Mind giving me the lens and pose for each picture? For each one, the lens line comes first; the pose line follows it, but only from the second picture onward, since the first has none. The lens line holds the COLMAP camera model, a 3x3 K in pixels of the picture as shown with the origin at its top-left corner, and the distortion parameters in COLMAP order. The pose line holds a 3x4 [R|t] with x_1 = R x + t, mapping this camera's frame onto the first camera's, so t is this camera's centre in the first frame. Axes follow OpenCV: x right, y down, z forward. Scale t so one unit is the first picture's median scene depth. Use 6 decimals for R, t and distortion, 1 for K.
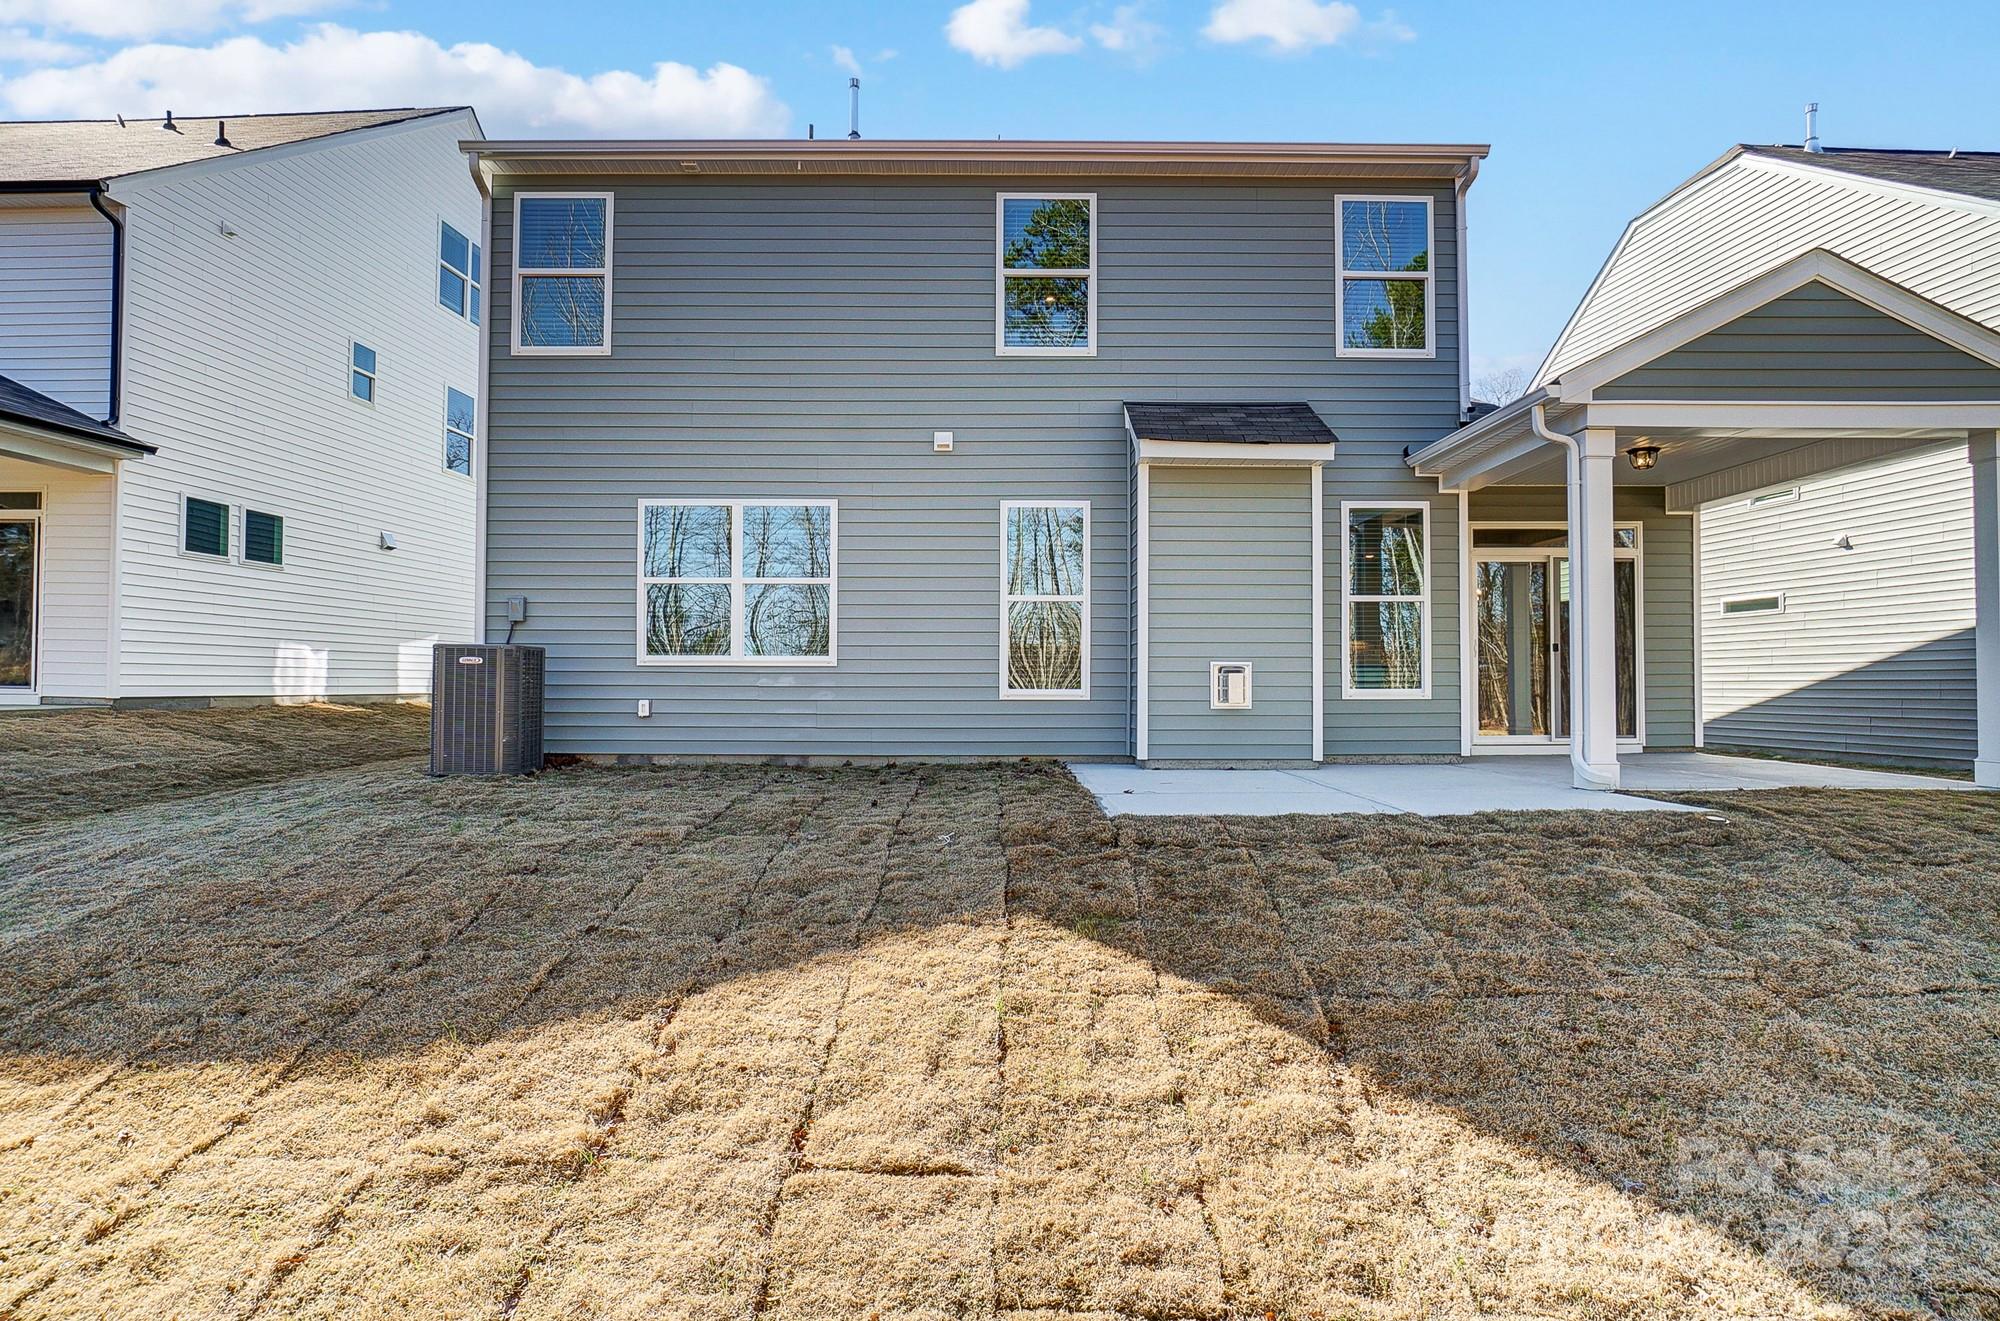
lens RADIAL K [[1013.2, 0, 1000.0], [0, 1013.2, 660.5], [0, 0, 1]] dist [-0.028788, -0.000055]
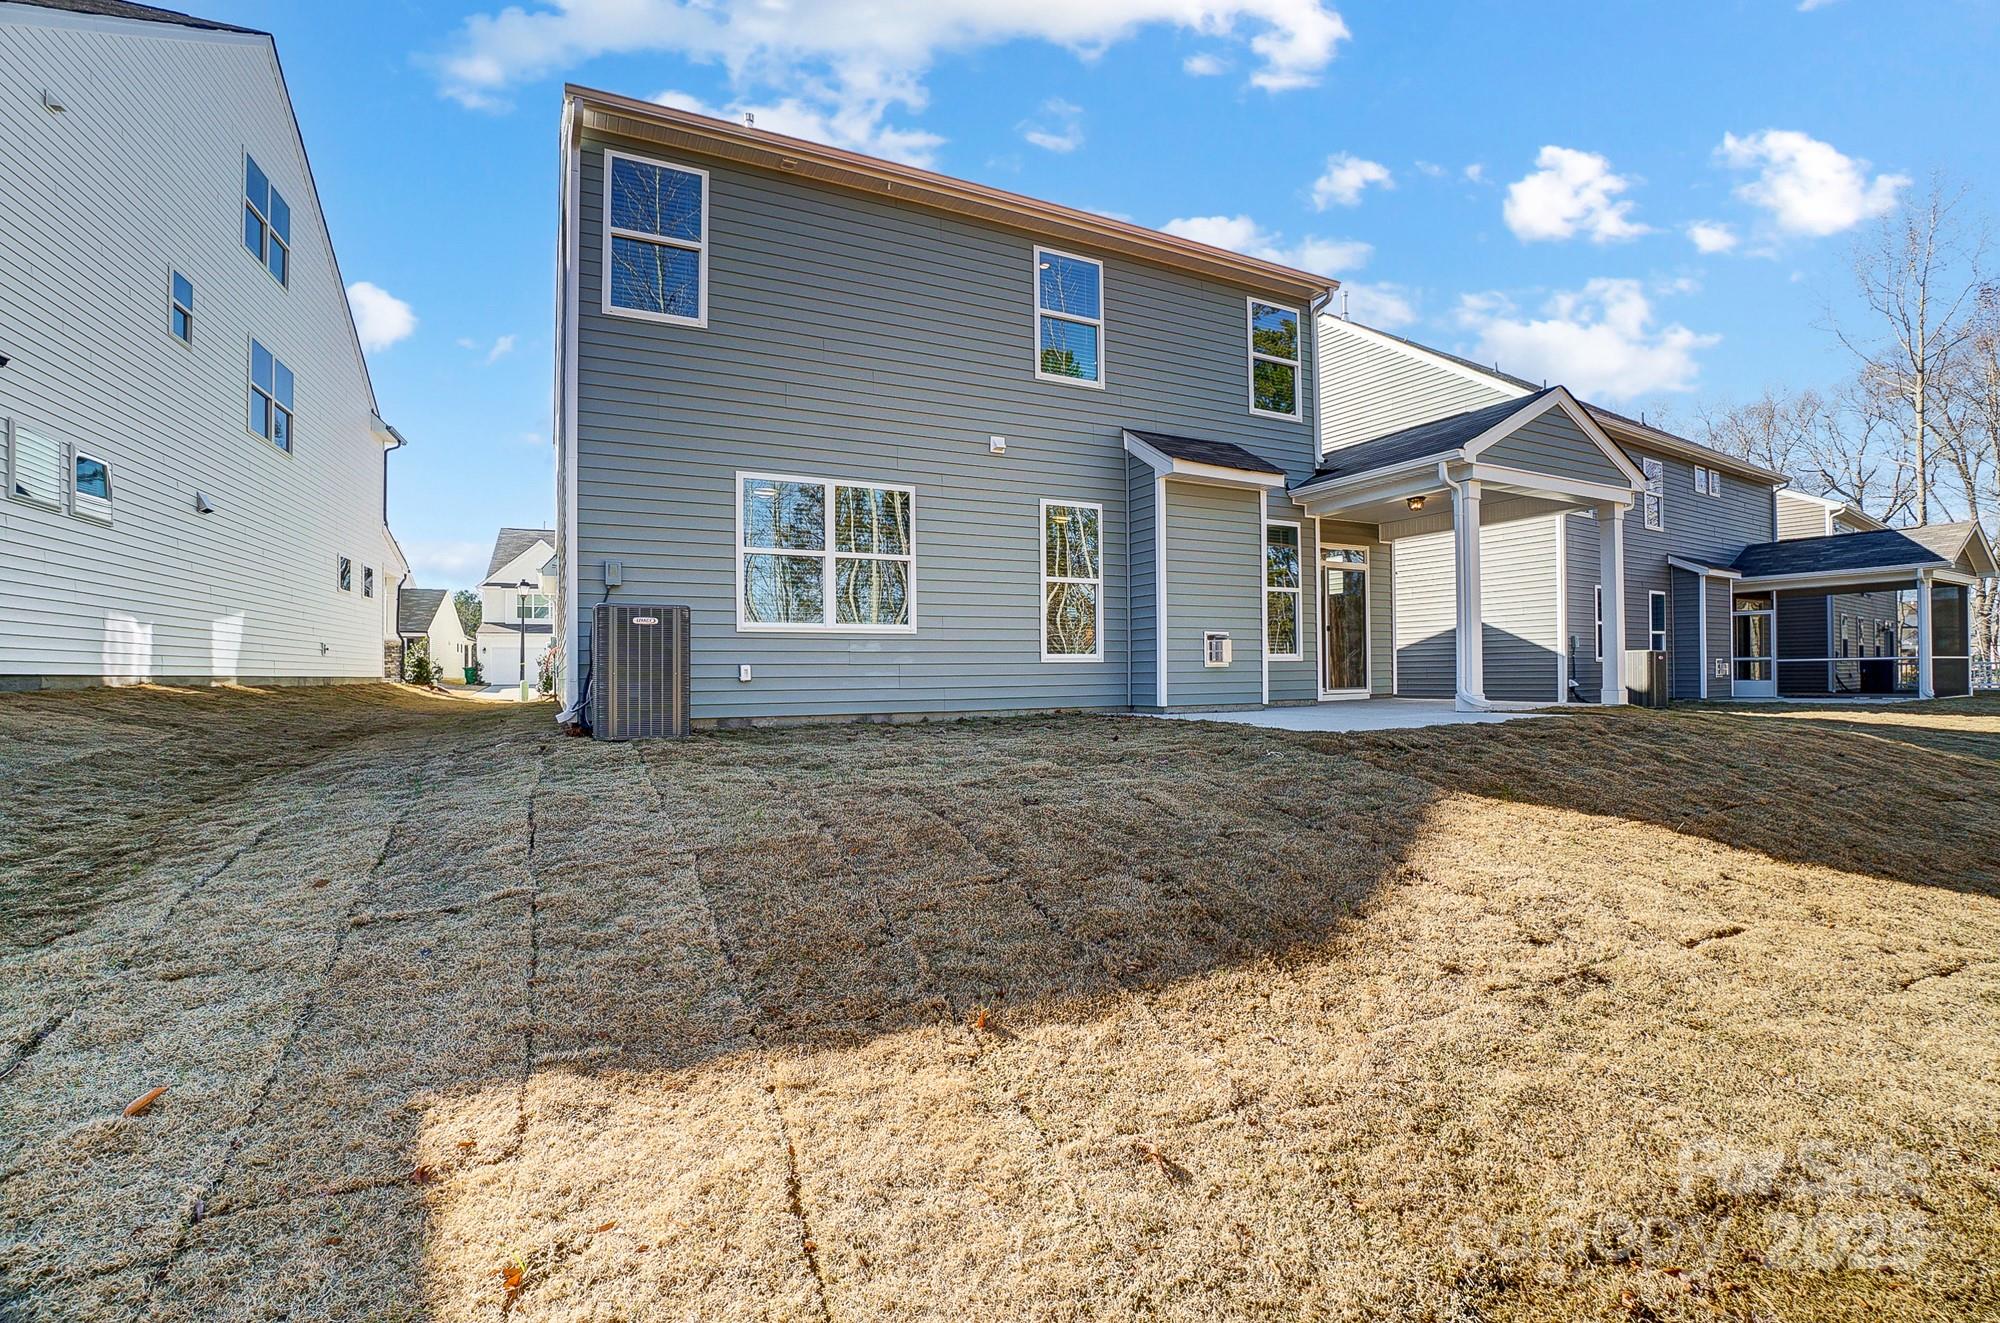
lens RADIAL K [[841.5, 0, 1000.0], [0, 841.5, 661.5], [0, 0, 1]] dist [-0.053283, 0.012611]
pose [[0.909493, -0.006170, 0.415673, -0.464675], [0.002675, 0.999956, 0.008990, 0.028162], [-0.415711, -0.007064, 0.909470, 0.105457]]
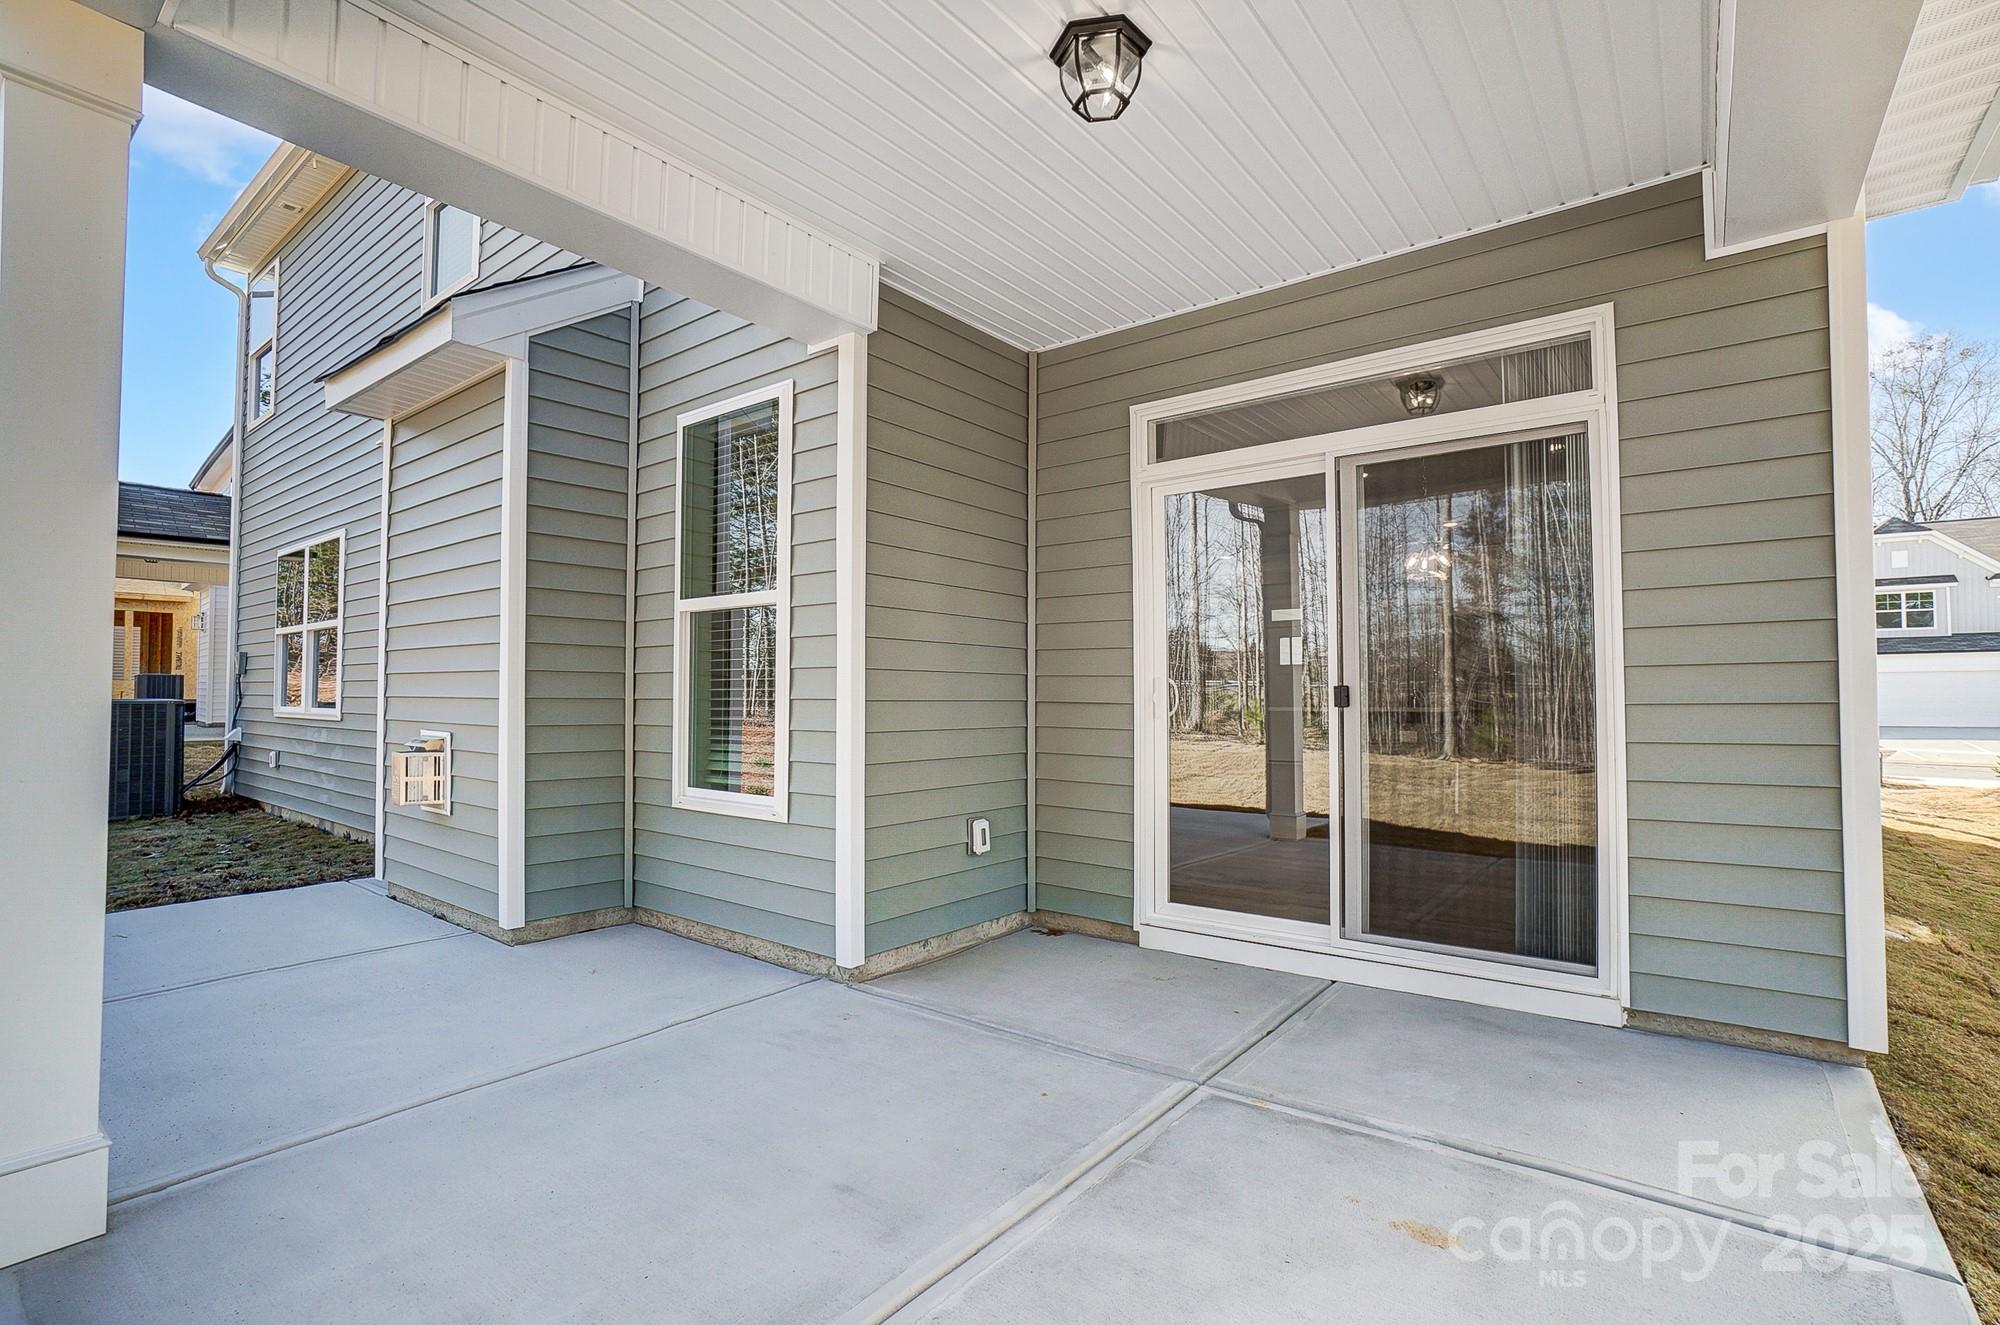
lens RADIAL K [[919.4, 0, 1000.0], [0, 919.4, 662.5], [0, 0, 1]] dist [-0.060503, 0.000091]
pose [[0.785881, -0.023016, -0.617950, 0.767409], [0.005928, 0.999542, -0.029689, -0.019841], [0.618350, 0.019669, 0.785657, 0.764844]]
